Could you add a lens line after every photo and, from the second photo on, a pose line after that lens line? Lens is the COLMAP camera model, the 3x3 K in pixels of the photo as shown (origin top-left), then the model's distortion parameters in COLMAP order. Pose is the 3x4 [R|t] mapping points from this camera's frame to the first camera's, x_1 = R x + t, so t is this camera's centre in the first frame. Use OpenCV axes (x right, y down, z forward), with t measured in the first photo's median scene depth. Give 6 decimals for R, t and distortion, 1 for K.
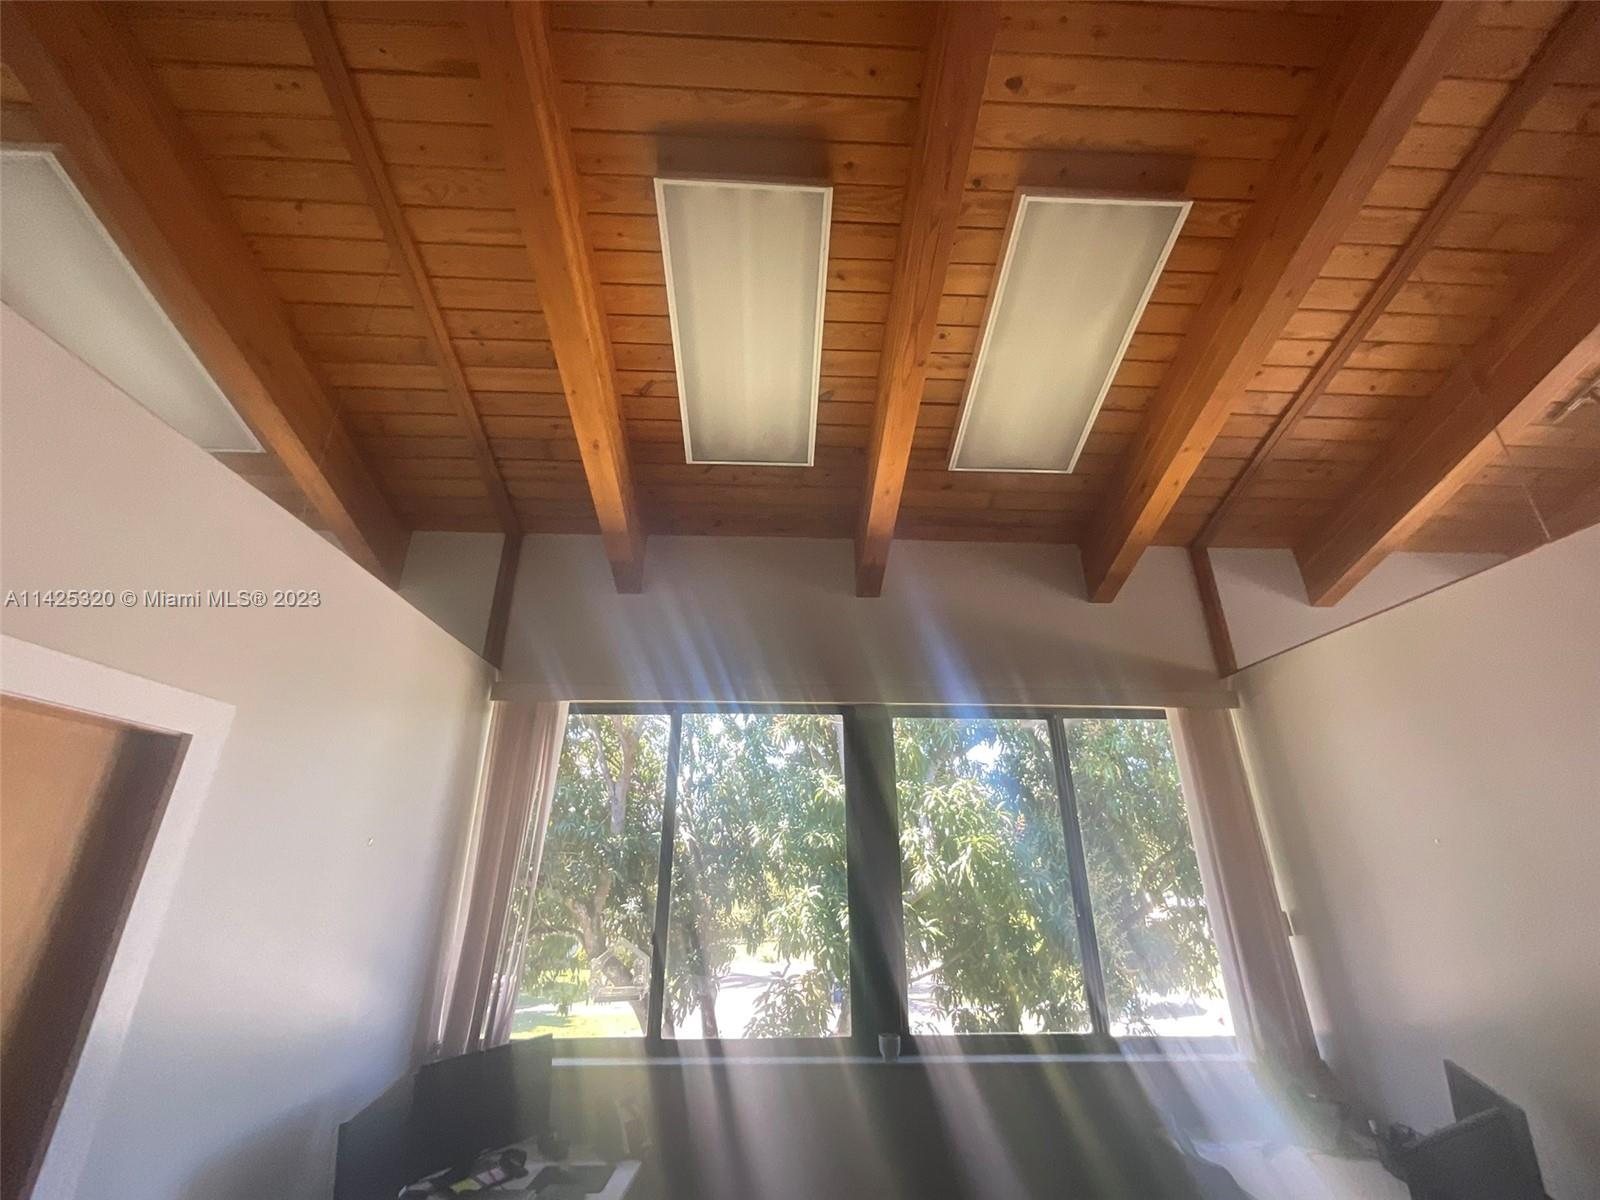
lens RADIAL K [[661.9, 0, 800.0], [0, 661.9, 600.0], [0, 0, 1]] dist [-0.000810, -0.000100]
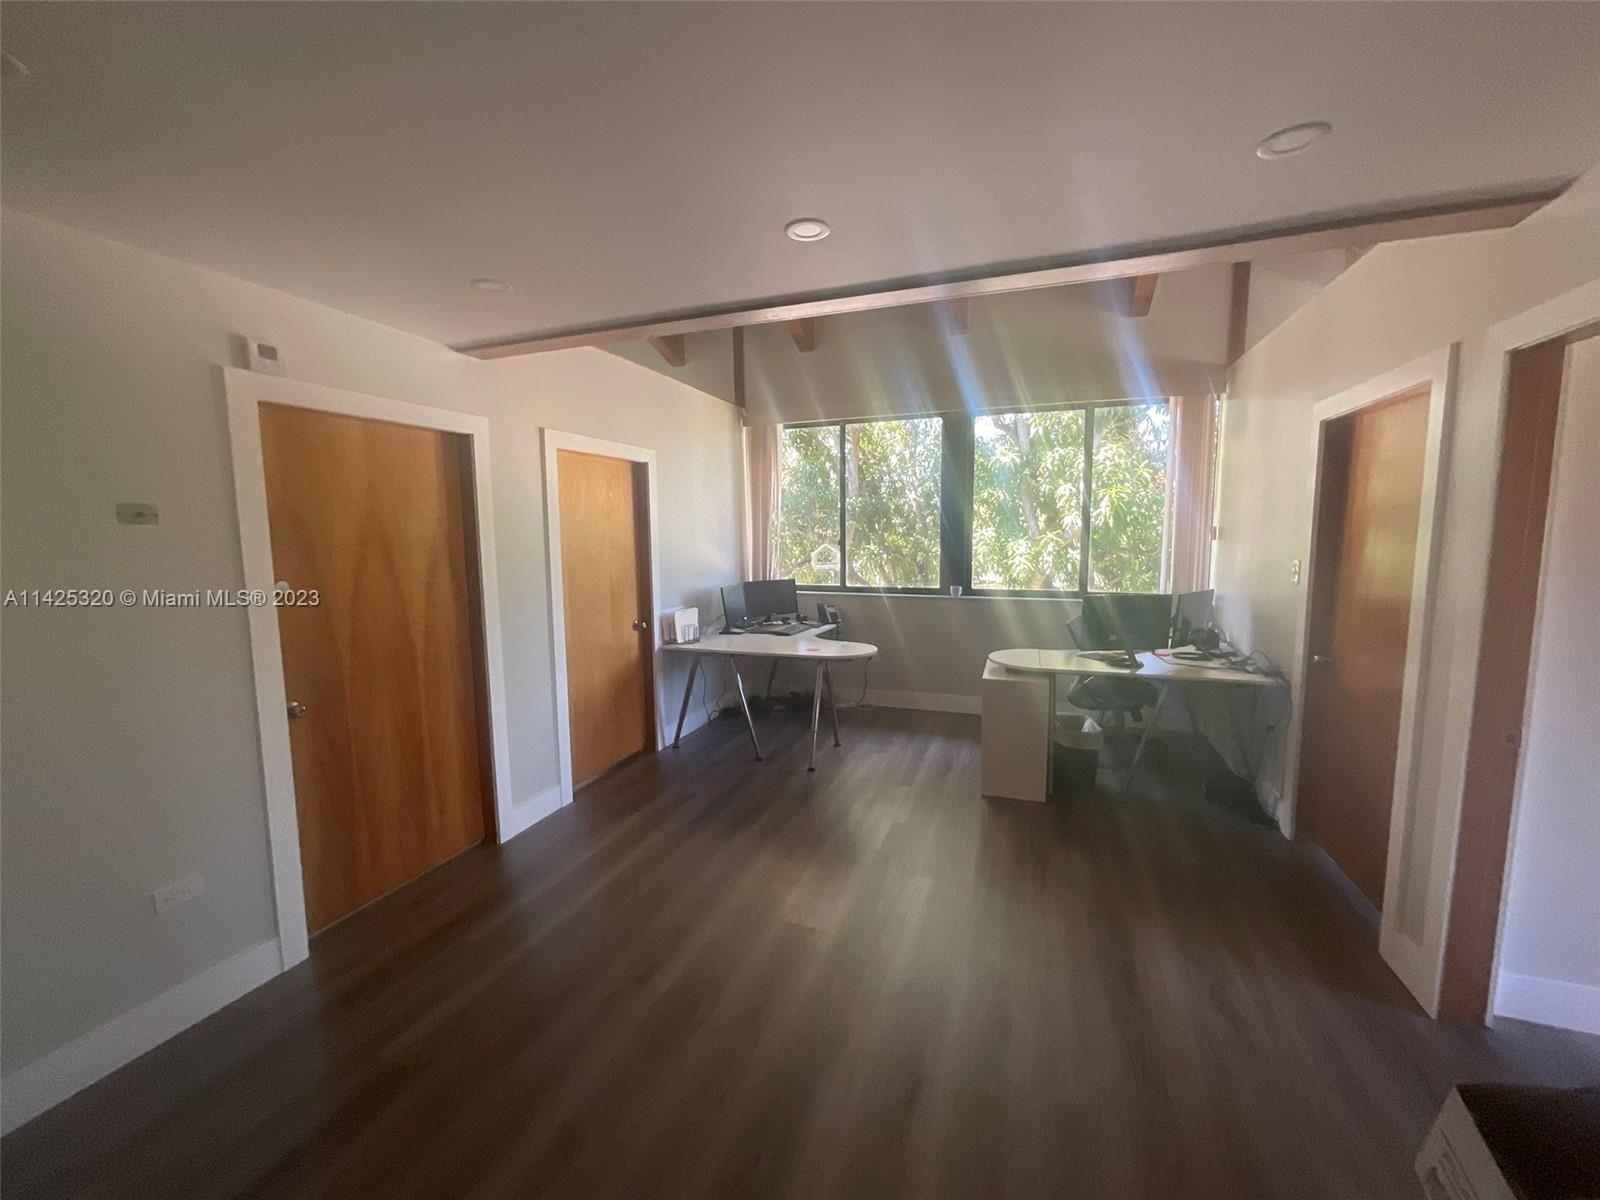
lens RADIAL K [[643.9, 0, 800.0], [0, 643.9, 600.0], [0, 0, 1]] dist [0.001790, 0.000425]
pose [[0.923869, 0.031006, -0.381452, 0.376336], [0.153809, 0.882594, 0.444265, -0.192162], [0.350442, -0.469113, 0.810632, -0.624977]]
